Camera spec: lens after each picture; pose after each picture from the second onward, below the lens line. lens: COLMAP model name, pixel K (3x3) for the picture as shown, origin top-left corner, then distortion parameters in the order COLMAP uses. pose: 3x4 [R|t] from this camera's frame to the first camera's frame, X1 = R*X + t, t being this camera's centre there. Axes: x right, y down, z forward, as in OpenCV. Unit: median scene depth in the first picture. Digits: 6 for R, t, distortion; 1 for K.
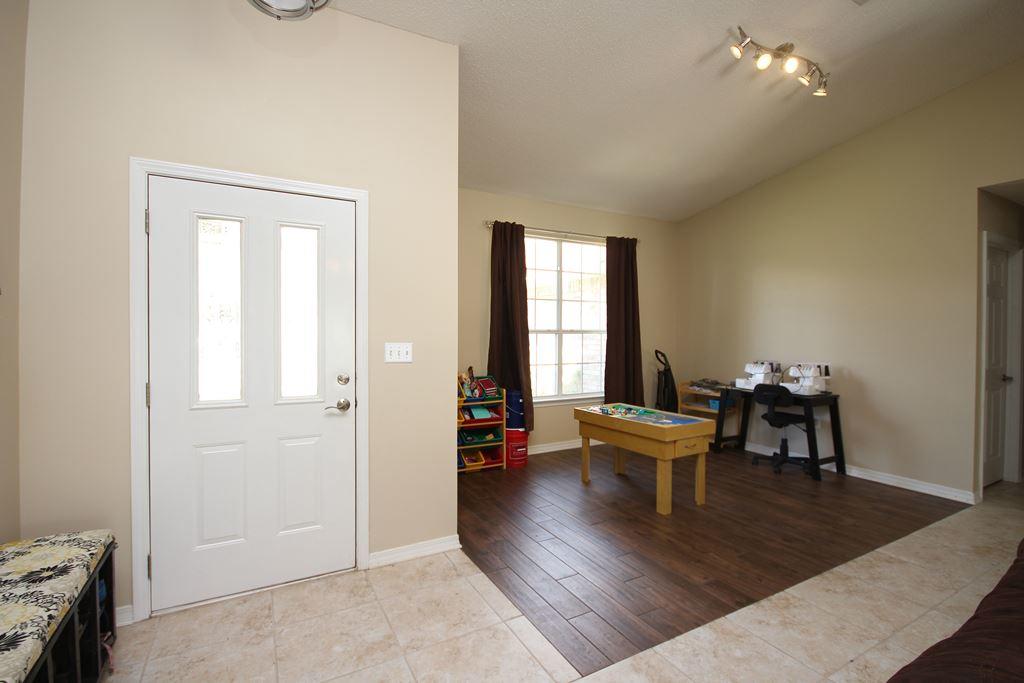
lens RADIAL K [[471.5, 0, 520.7], [0, 471.5, 341.3], [0, 0, 1]] dist [-0.004740, -0.001182]
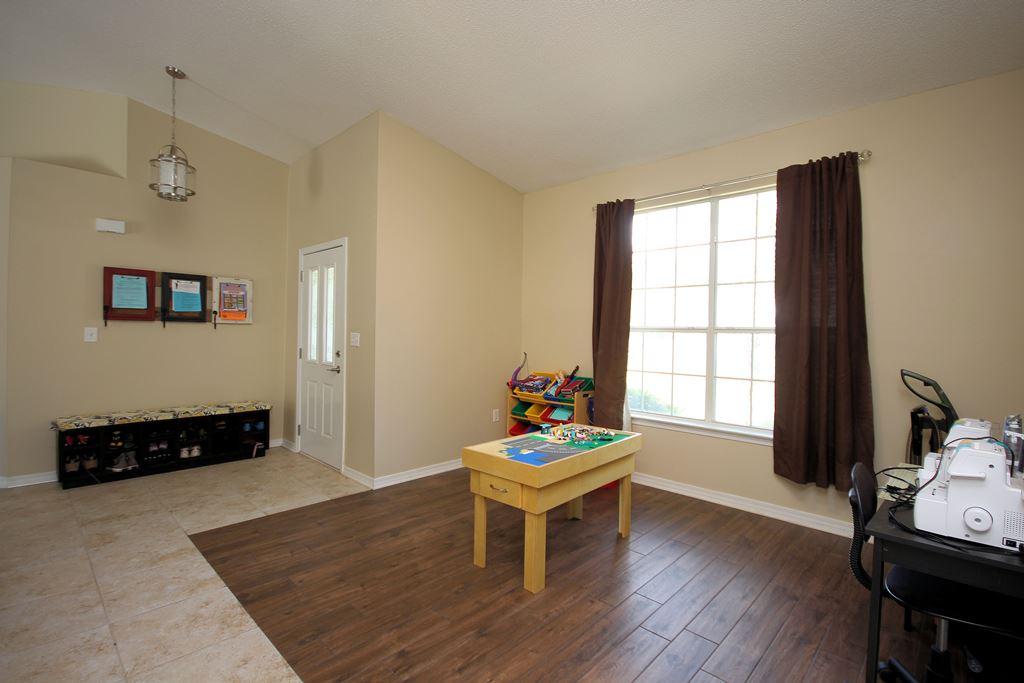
lens RADIAL K [[471.5, 0, 520.7], [0, 471.5, 341.3], [0, 0, 1]] dist [-0.004740, -0.001182]
pose [[0.305075, 0.023603, -0.952036, 0.727650], [-0.033815, 0.999331, 0.013940, -0.004578], [0.951728, 0.027940, 0.305669, 0.572911]]
